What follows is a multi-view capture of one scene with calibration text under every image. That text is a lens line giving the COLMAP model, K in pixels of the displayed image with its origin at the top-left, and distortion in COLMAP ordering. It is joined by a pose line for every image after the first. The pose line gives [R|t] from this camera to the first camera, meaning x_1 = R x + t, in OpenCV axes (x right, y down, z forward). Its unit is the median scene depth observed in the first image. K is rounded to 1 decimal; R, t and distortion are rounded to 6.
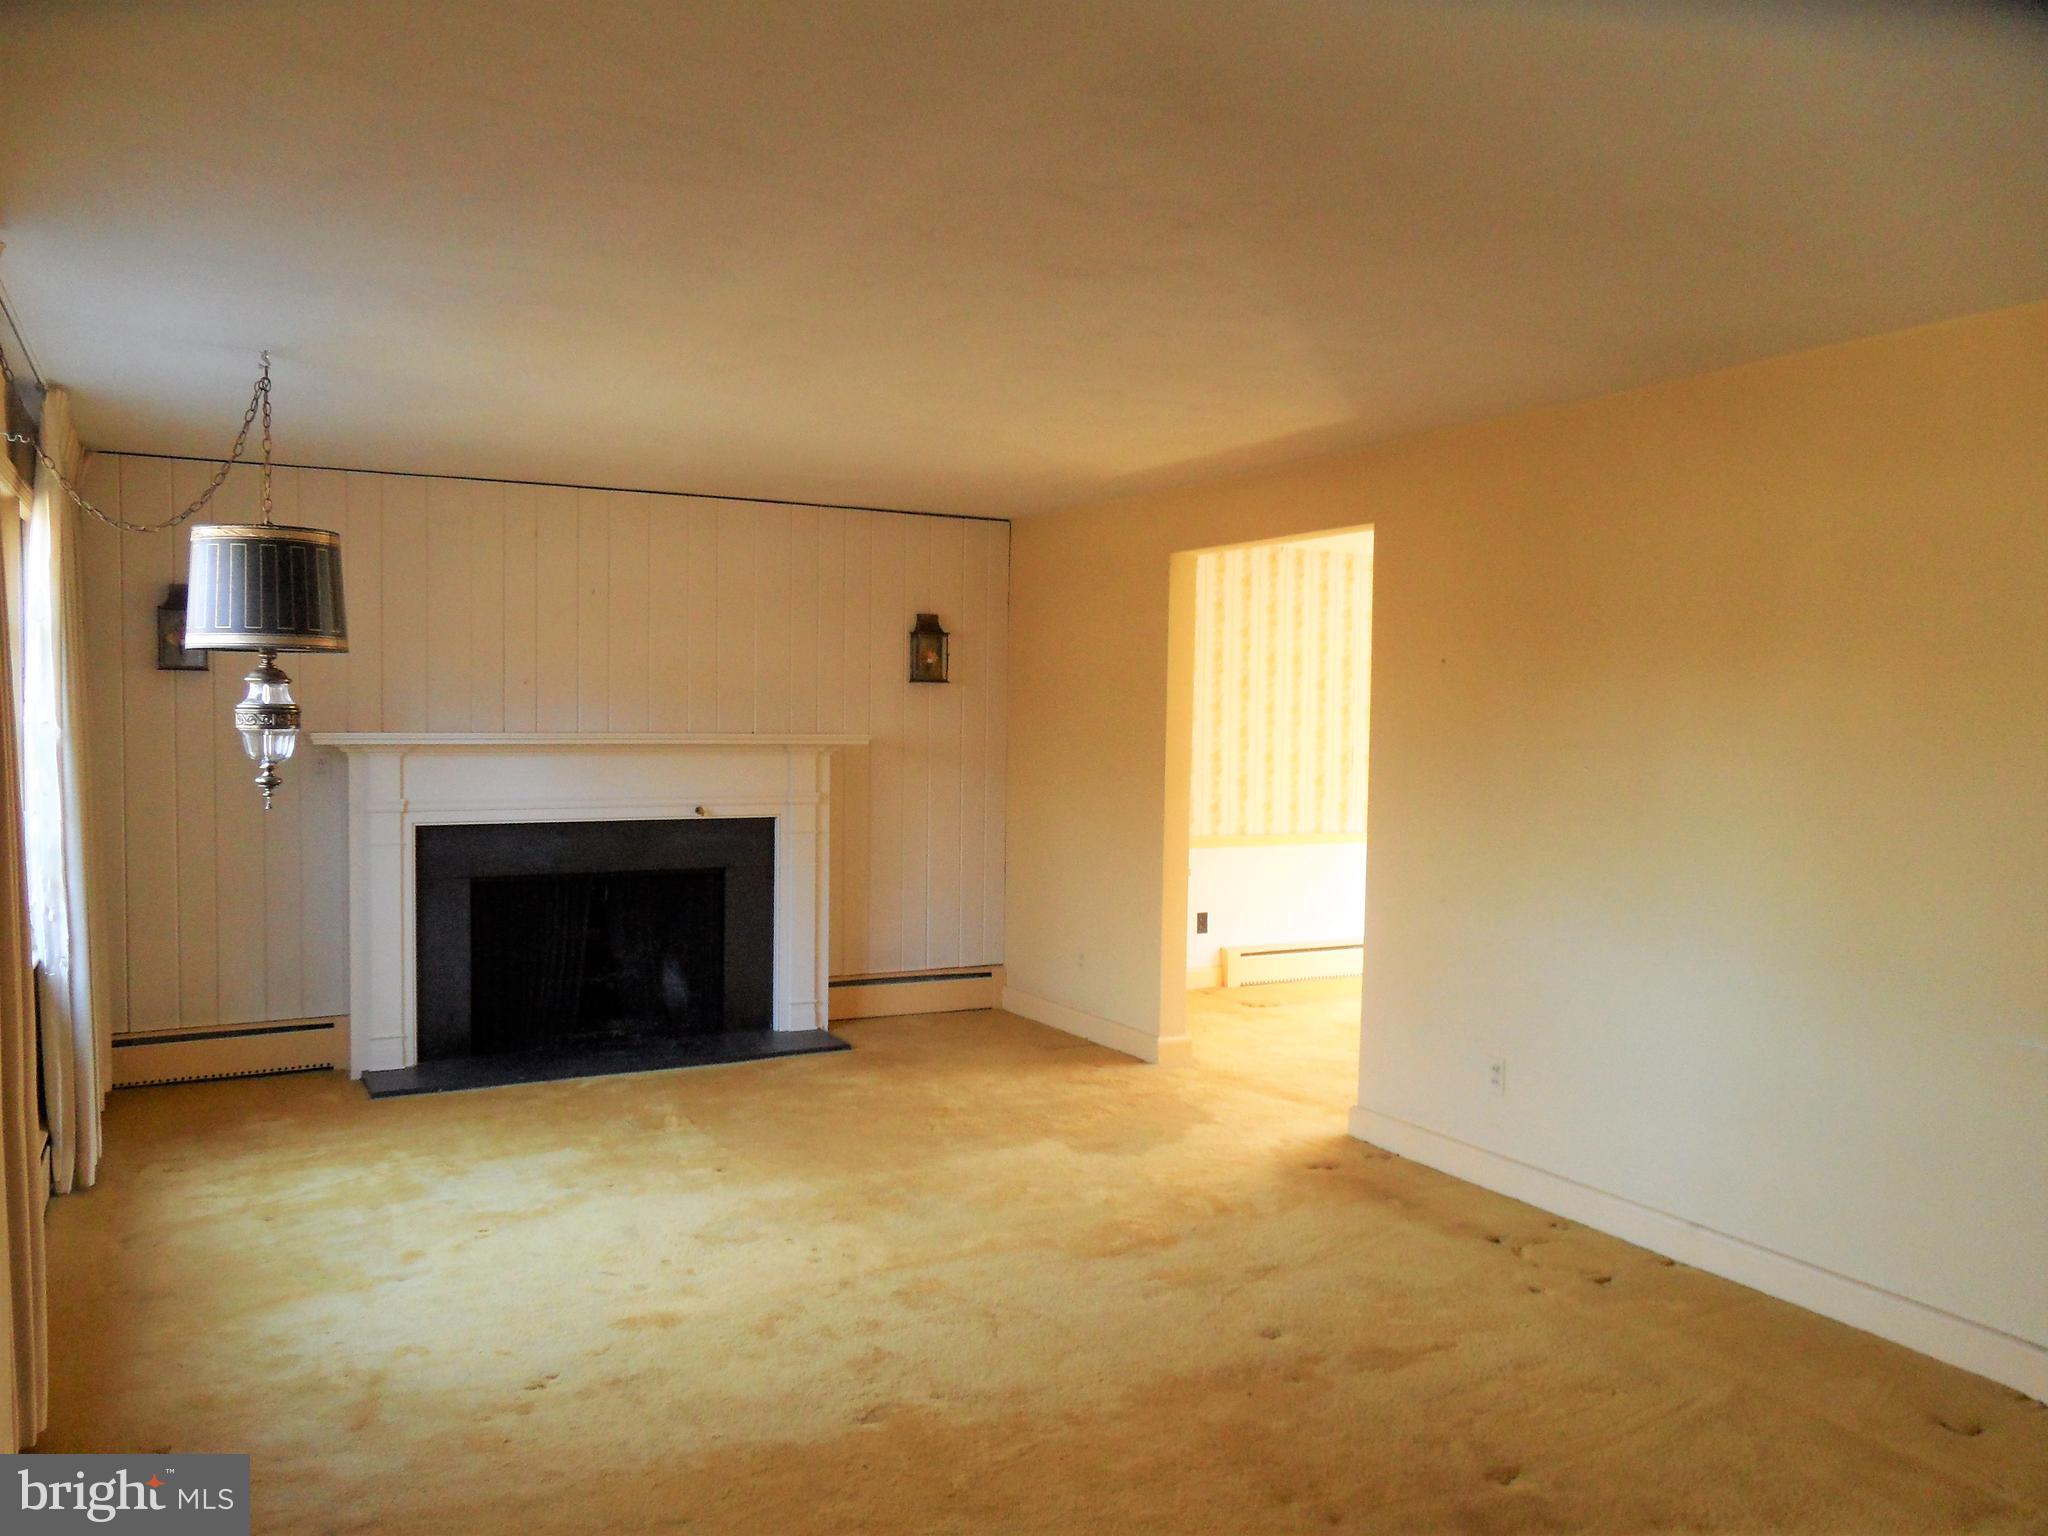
lens RADIAL K [[1513.5, 0, 977.8], [0, 1513.5, 786.5], [0, 0, 1]] dist [-0.014681, 0.013294]
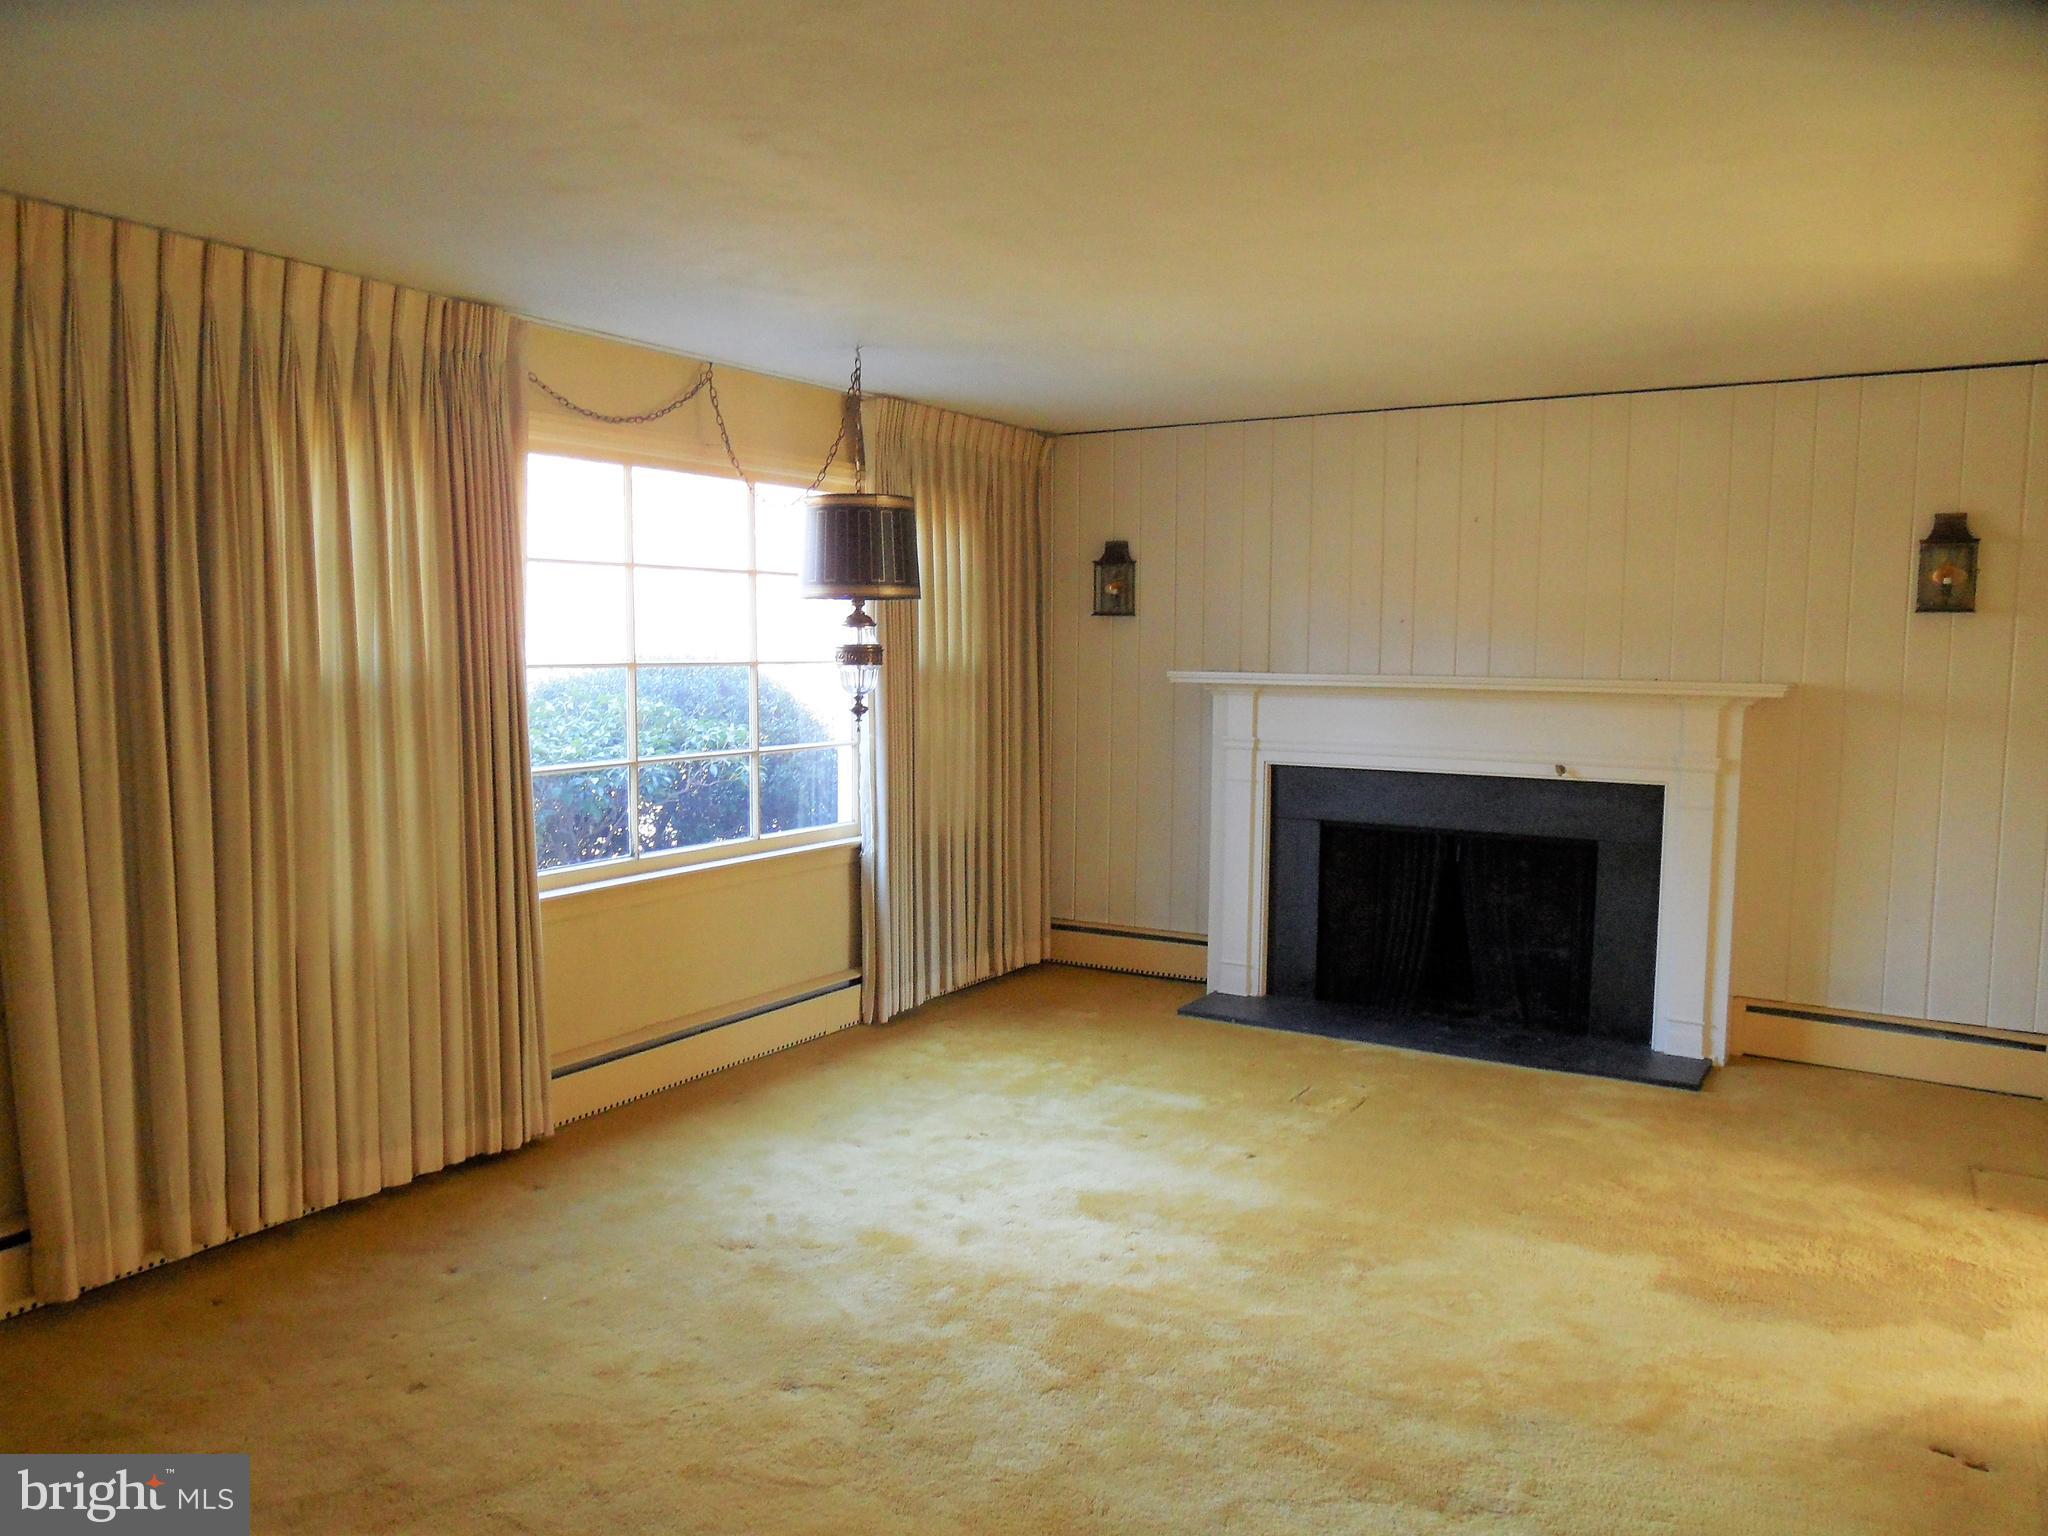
lens RADIAL K [[1513.5, 0, 1021.4], [0, 1513.5, 781.6], [0, 0, 1]] dist [-0.014681, 0.013294]
pose [[0.511415, 0.073031, -0.856225, 0.422596], [-0.044724, 0.997294, 0.058350, -0.014659], [0.858169, 0.008453, 0.513297, 0.333519]]
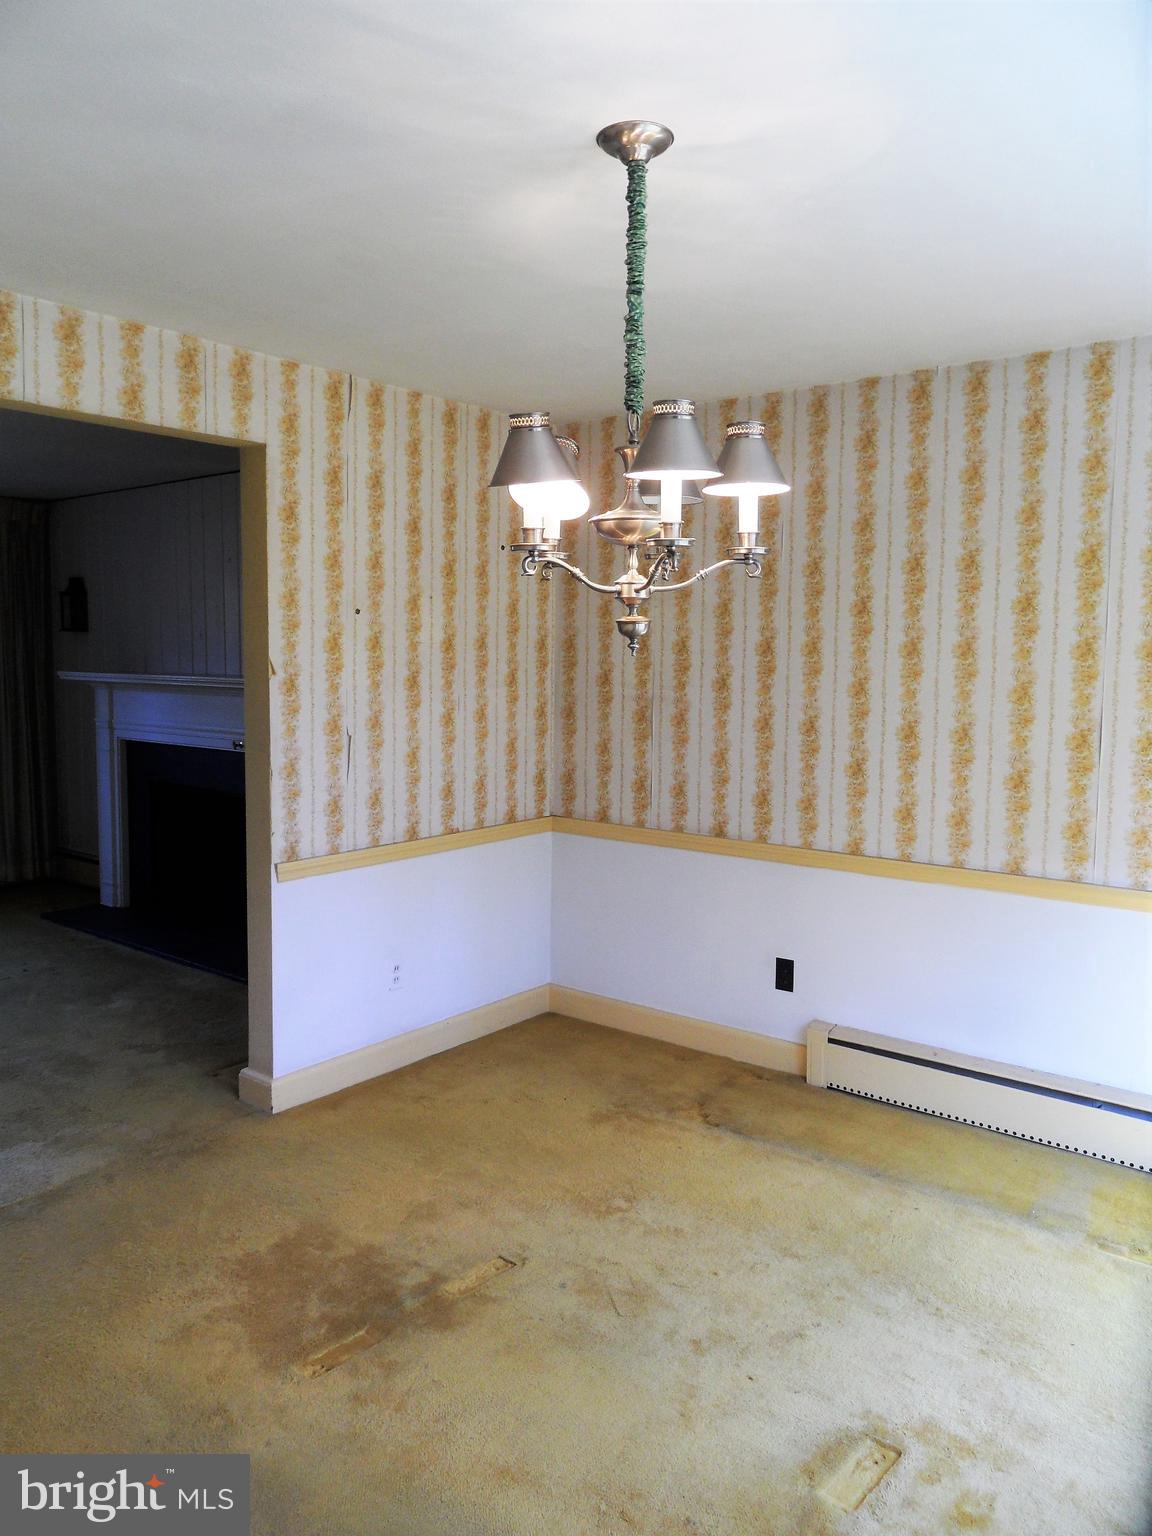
lens RADIAL K [[1135.1, 0, 568.2], [0, 1135.1, 767.8], [0, 0, 1]] dist [-0.014681, 0.013294]
pose [[0.391829, 0.086137, -0.915997, 0.763285], [-0.045507, 0.996204, 0.074213, -0.045143], [0.918912, 0.012605, 0.394262, 0.972910]]
